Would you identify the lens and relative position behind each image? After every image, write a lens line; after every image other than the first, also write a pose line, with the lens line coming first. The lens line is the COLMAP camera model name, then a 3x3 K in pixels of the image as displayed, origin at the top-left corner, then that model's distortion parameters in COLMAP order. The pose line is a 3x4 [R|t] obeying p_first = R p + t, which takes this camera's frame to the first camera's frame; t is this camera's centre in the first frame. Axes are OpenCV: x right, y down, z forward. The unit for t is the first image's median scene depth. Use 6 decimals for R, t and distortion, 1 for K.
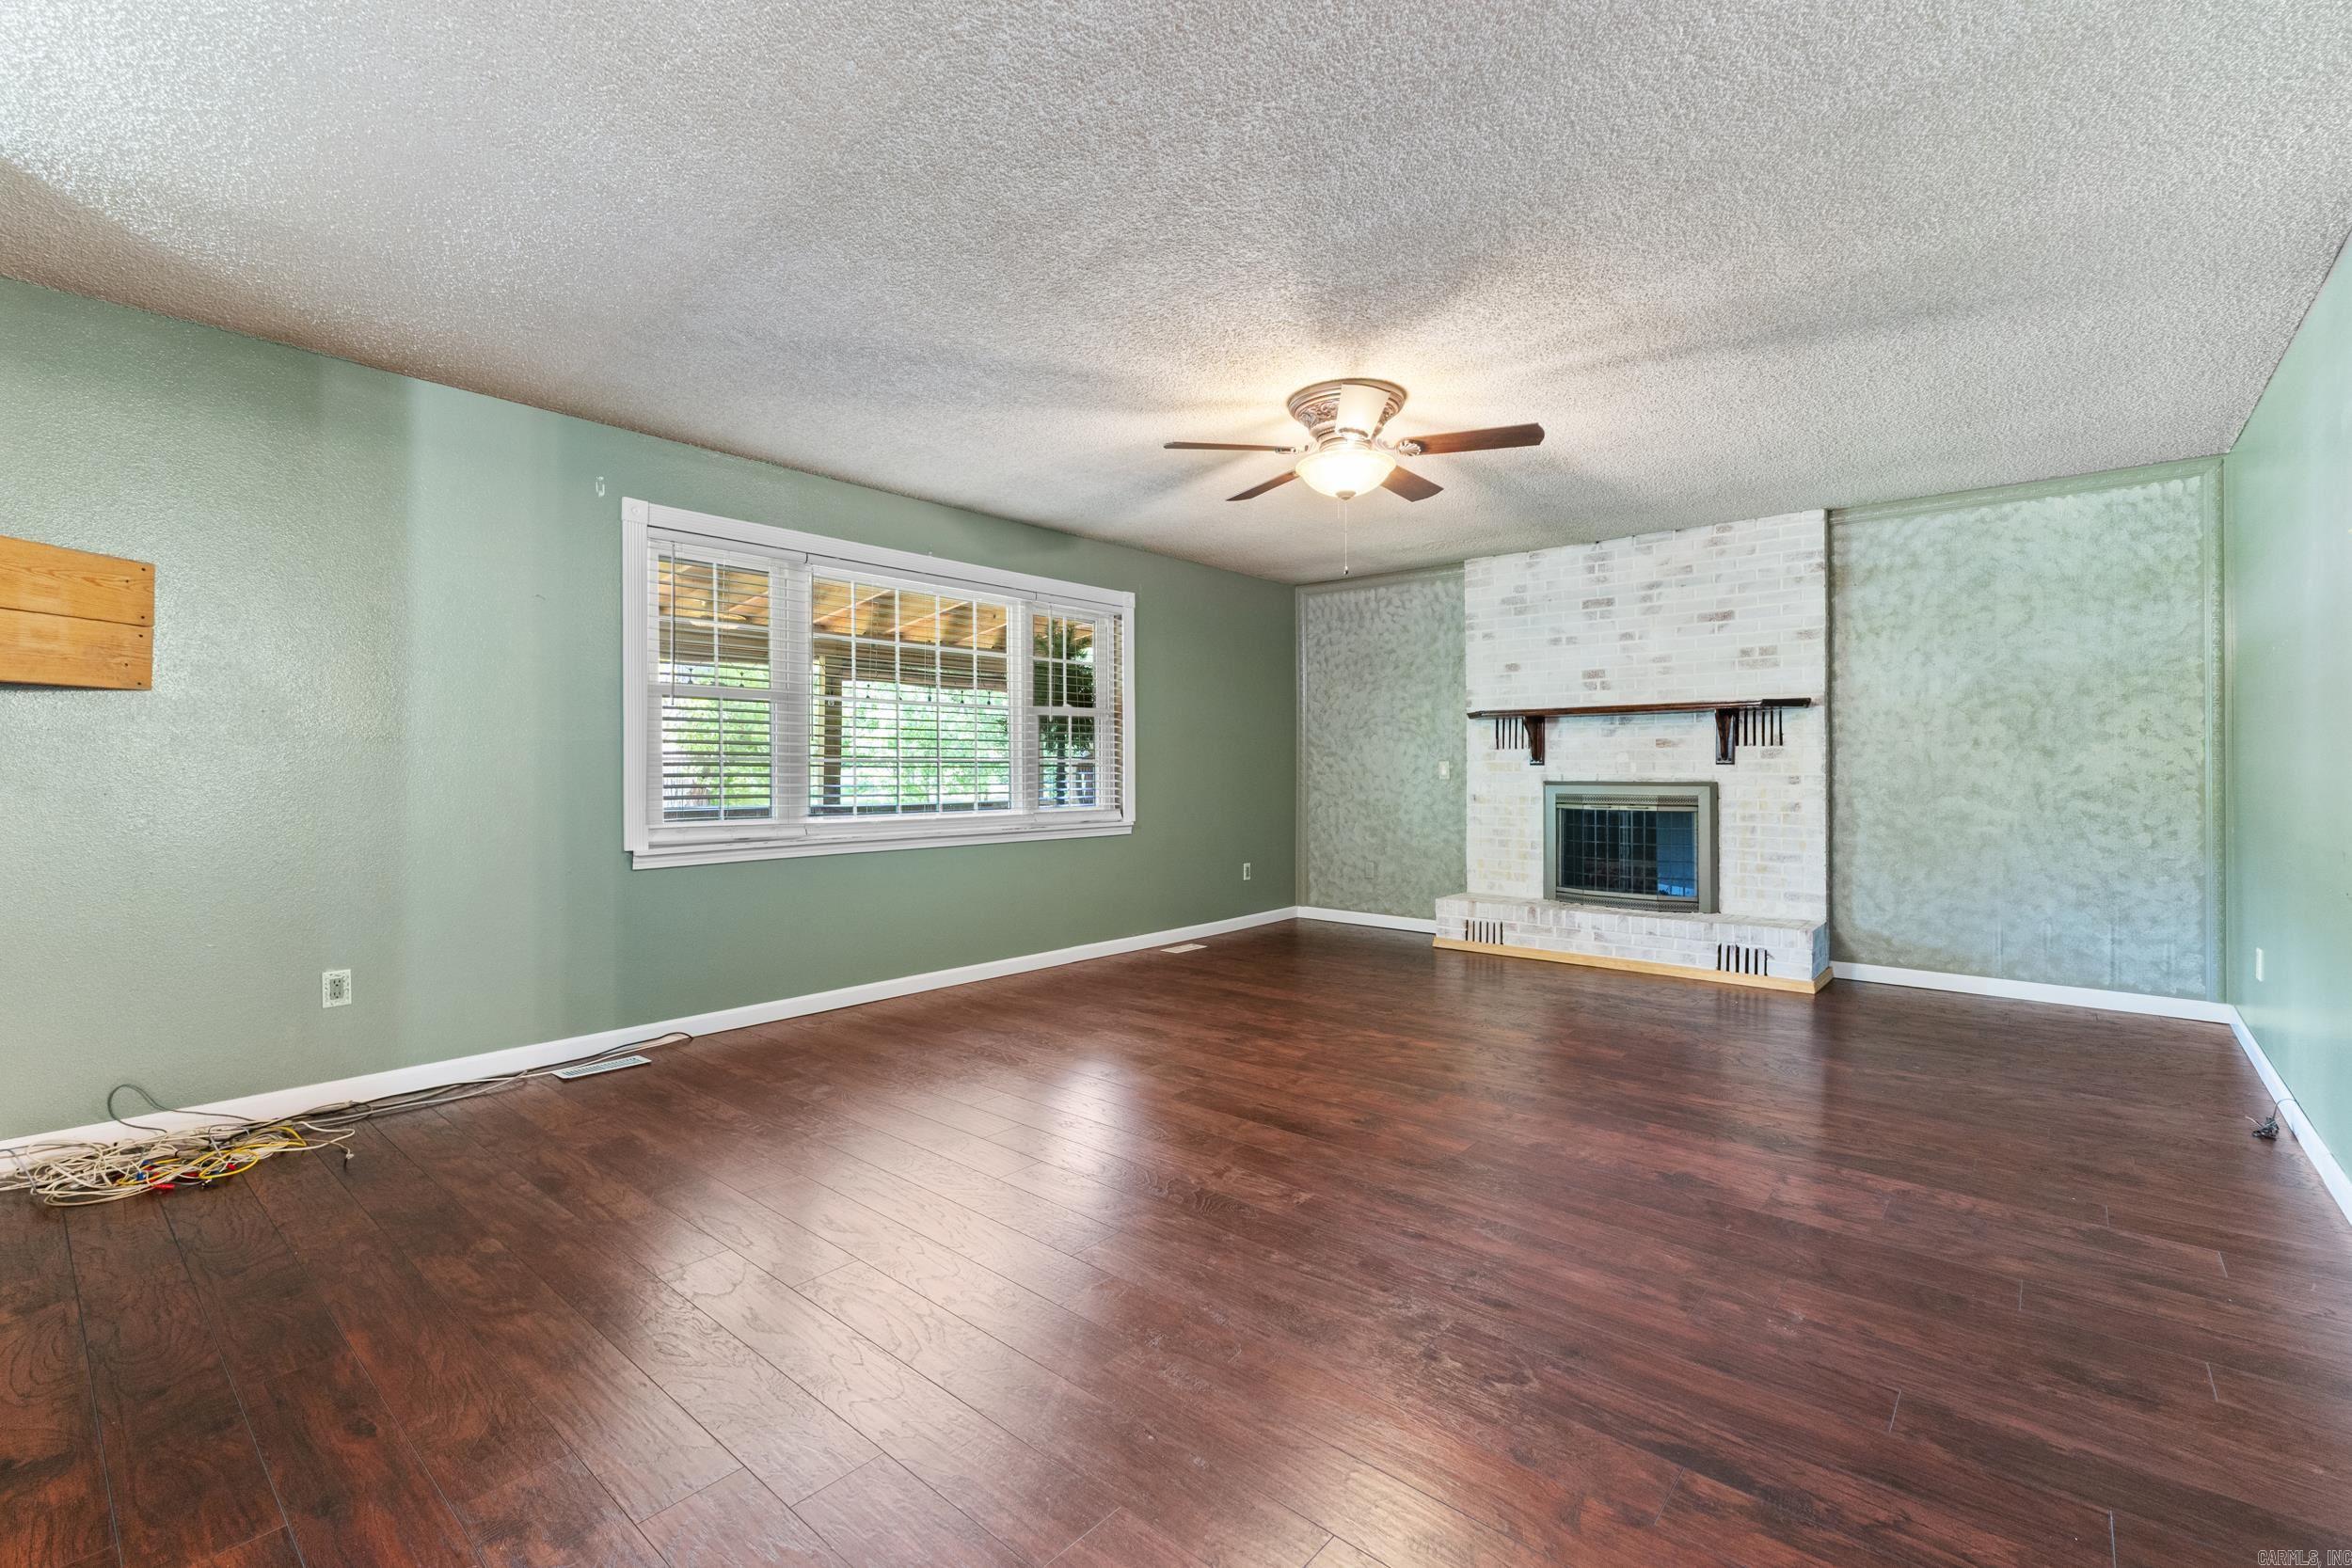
lens RADIAL K [[998.6, 0, 1178.4], [0, 998.6, 781.6], [0, 0, 1]] dist [0.002617, -0.000340]
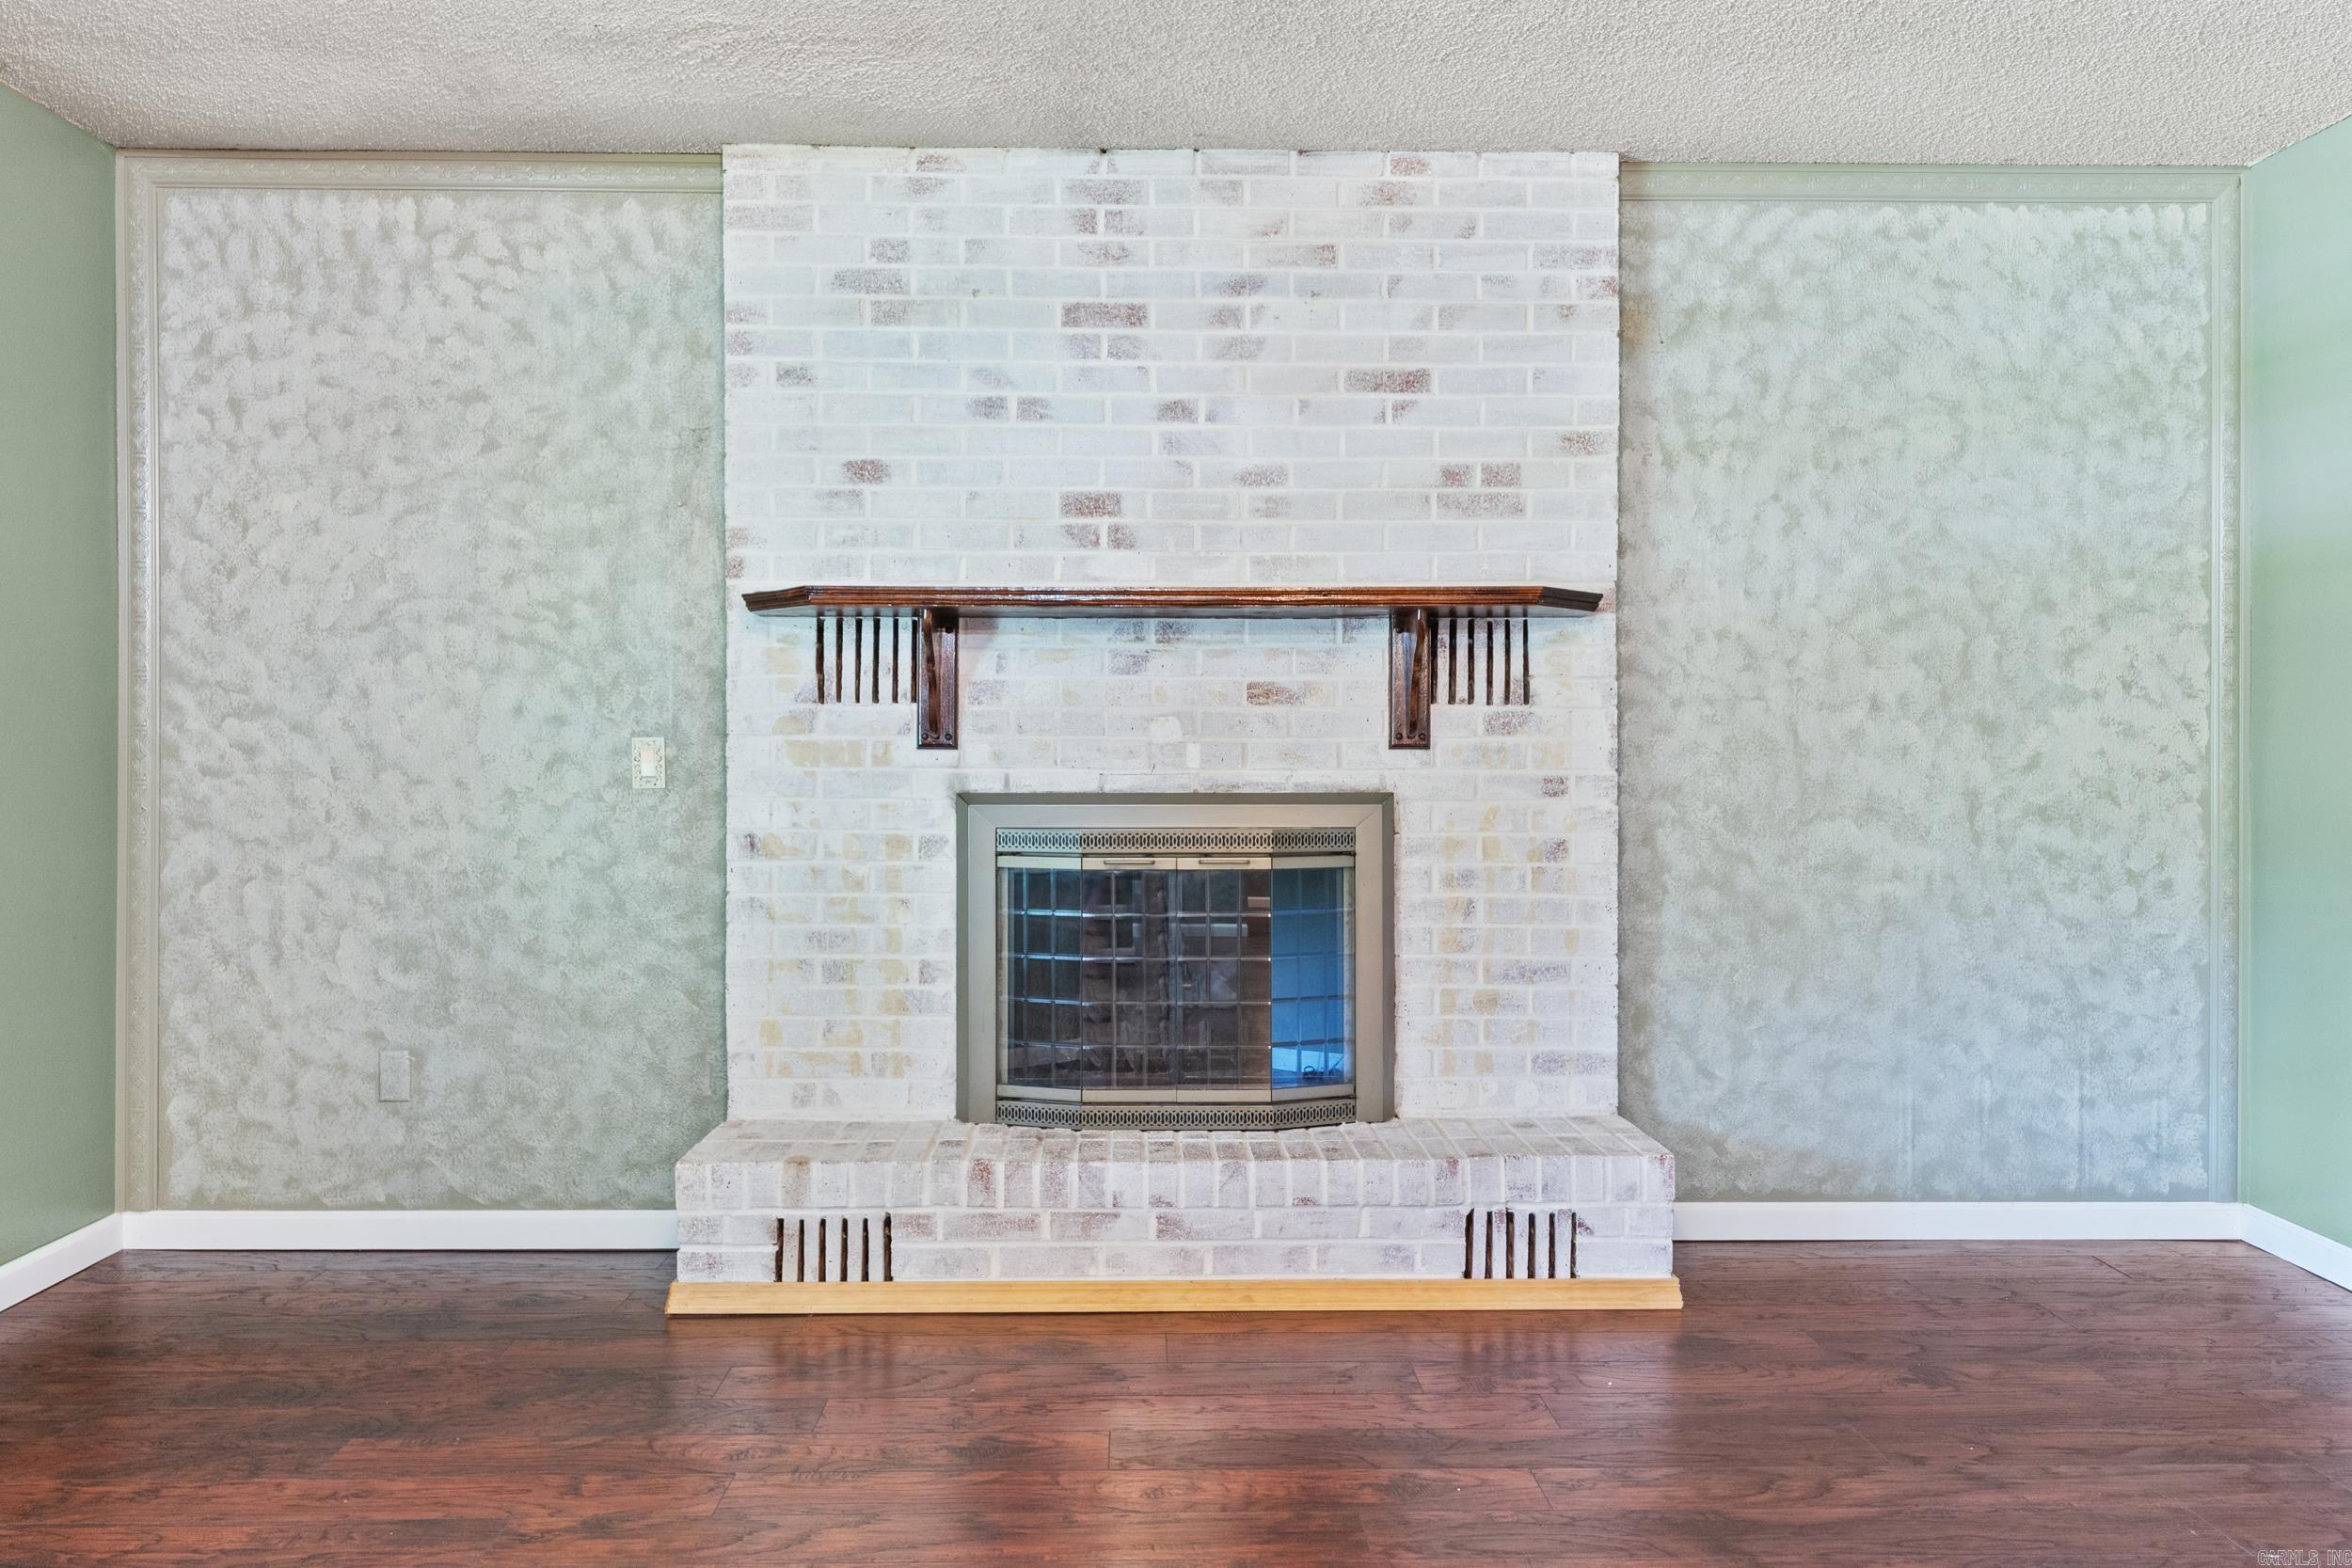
lens RADIAL K [[1818.1, 0, 1176.4], [0, 1818.1, 769.2], [0, 0, 1]] dist [-0.000813, -0.008280]
pose [[0.743667, 0.000141, 0.668550, -0.014484], [0.007040, 0.999943, -0.008042, -0.003689], [-0.668513, 0.010688, 0.743624, 0.516417]]
